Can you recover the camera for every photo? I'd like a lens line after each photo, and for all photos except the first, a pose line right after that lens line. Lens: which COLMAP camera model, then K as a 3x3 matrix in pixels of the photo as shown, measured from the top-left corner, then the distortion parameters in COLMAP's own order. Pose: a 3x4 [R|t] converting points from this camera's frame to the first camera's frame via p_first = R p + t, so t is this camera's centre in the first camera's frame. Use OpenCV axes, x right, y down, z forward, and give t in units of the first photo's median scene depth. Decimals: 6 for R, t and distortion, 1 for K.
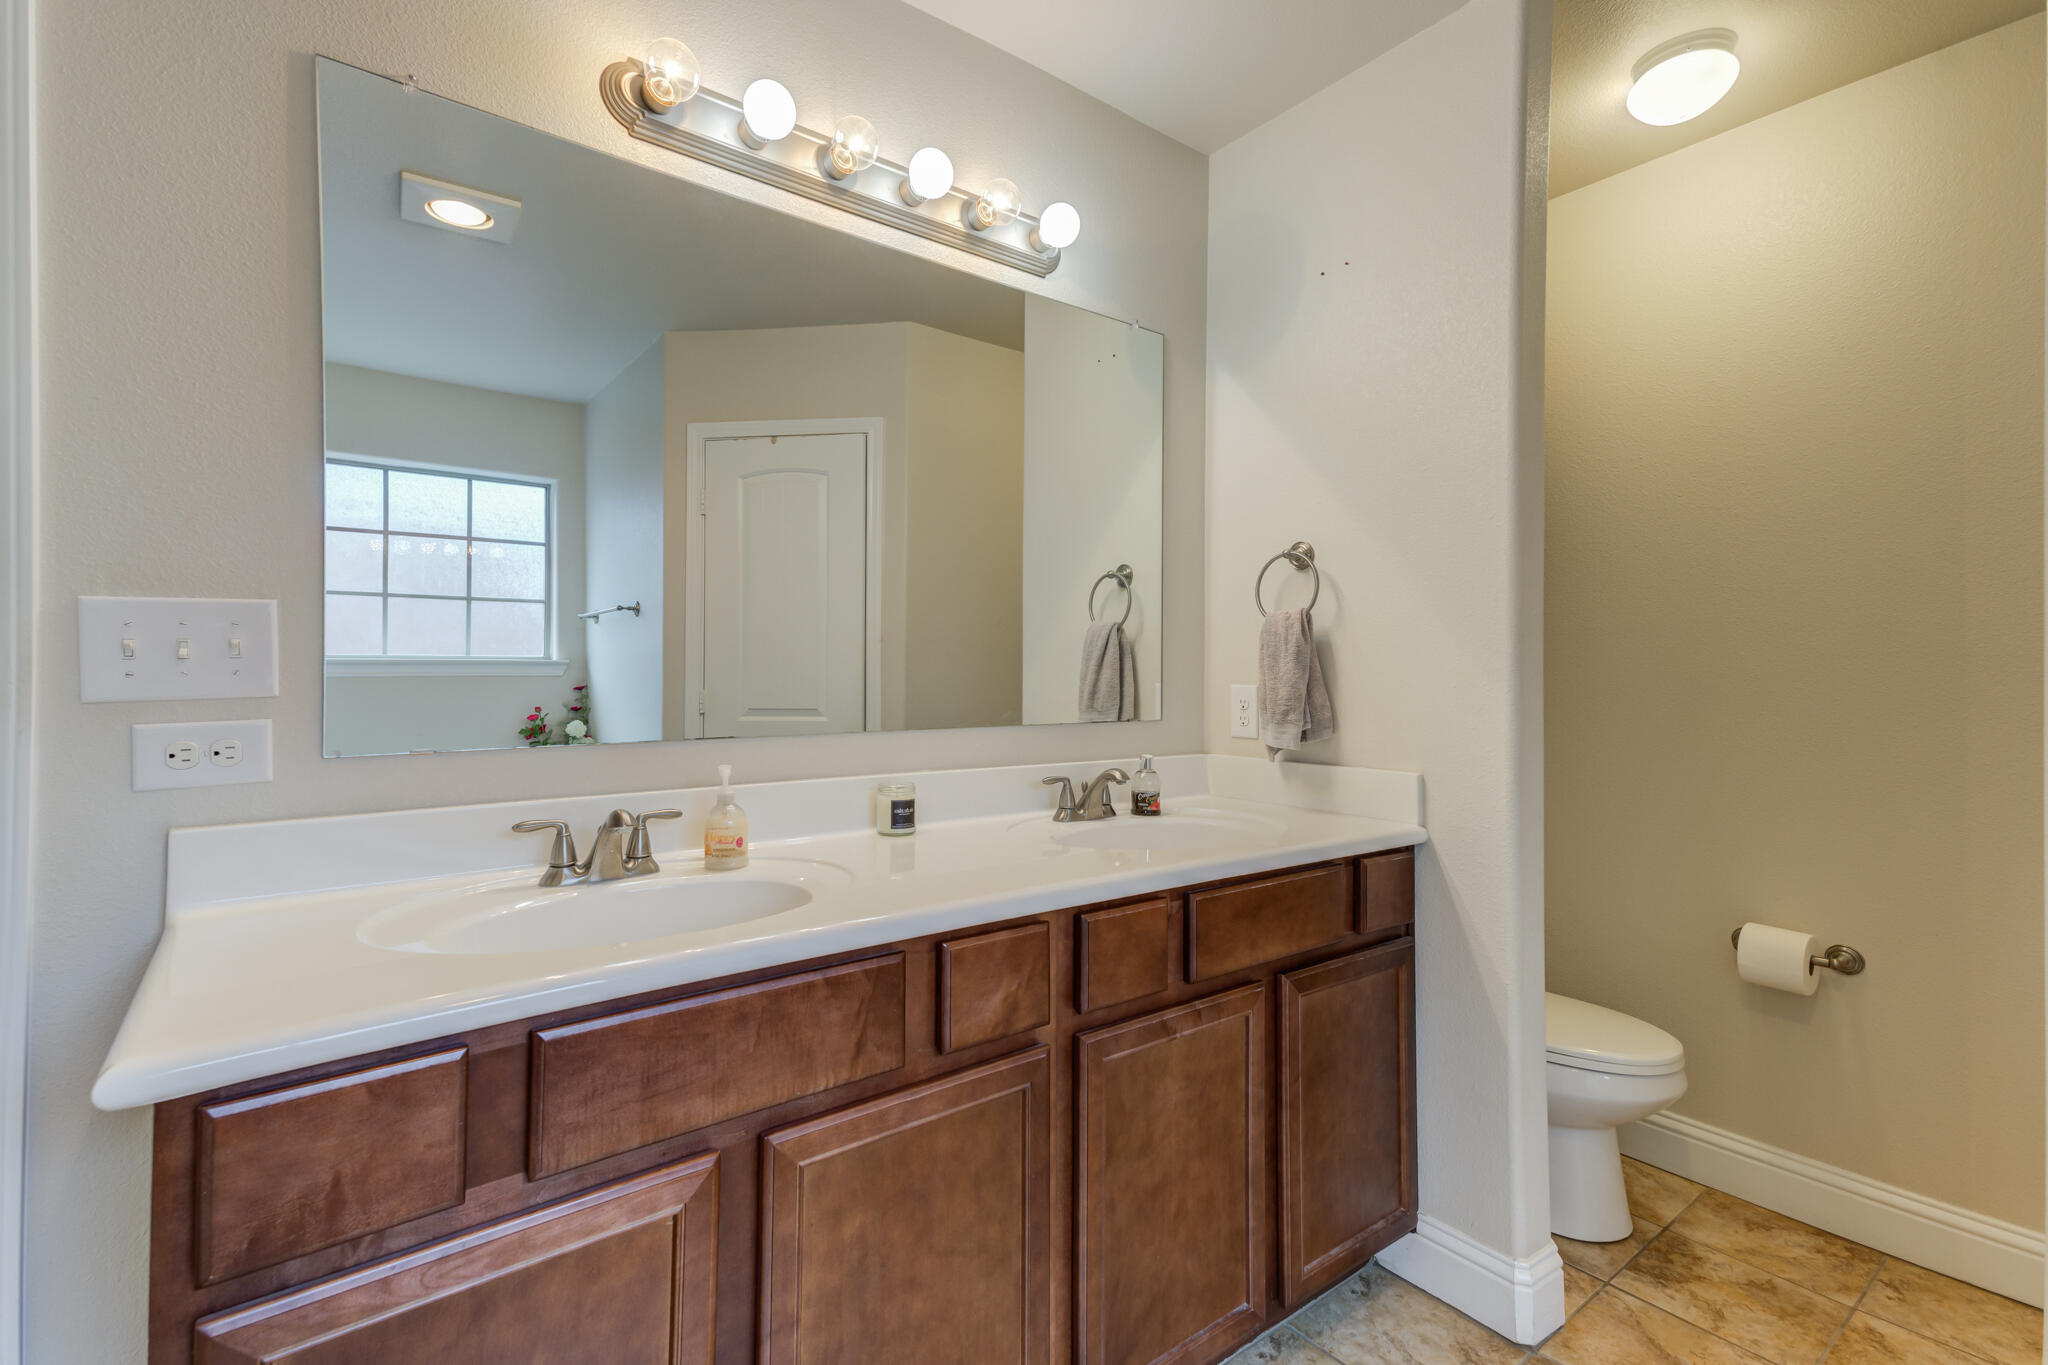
lens RADIAL K [[954.0, 0, 1021.1], [0, 954.0, 657.7], [0, 0, 1]] dist [0.063065, -0.025304]
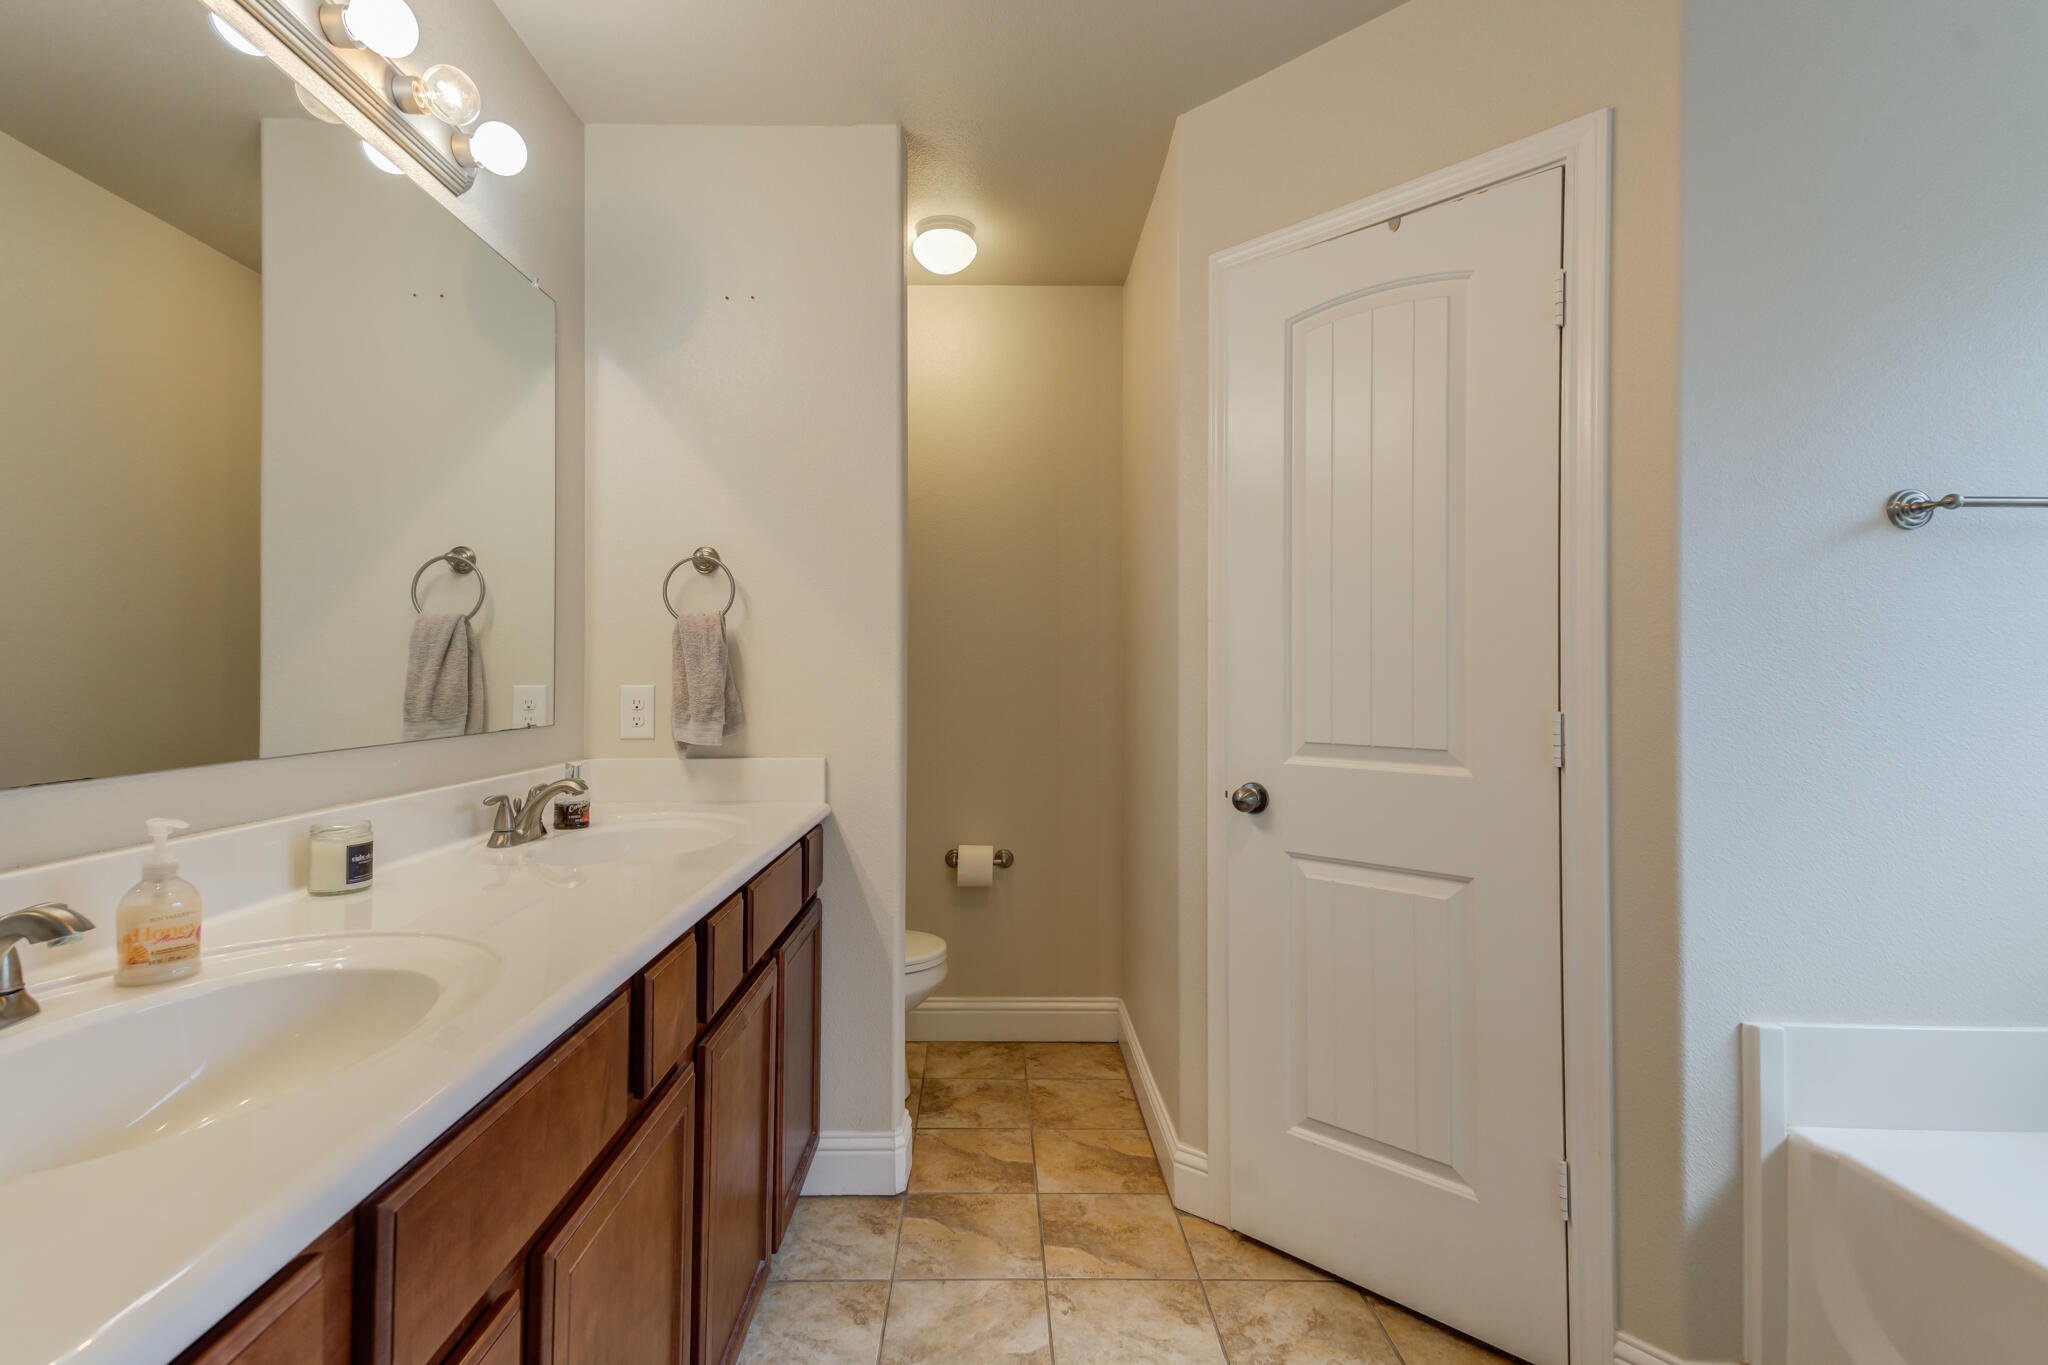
lens RADIAL K [[946.1, 0, 1022.7], [0, 946.1, 658.1], [0, 0, 1]] dist [0.029401, -0.000504]
pose [[0.588081, 0.009423, 0.808747, -0.360248], [-0.006520, 0.999955, -0.006910, 0.005620], [-0.808775, -0.001210, 0.588116, 0.121330]]
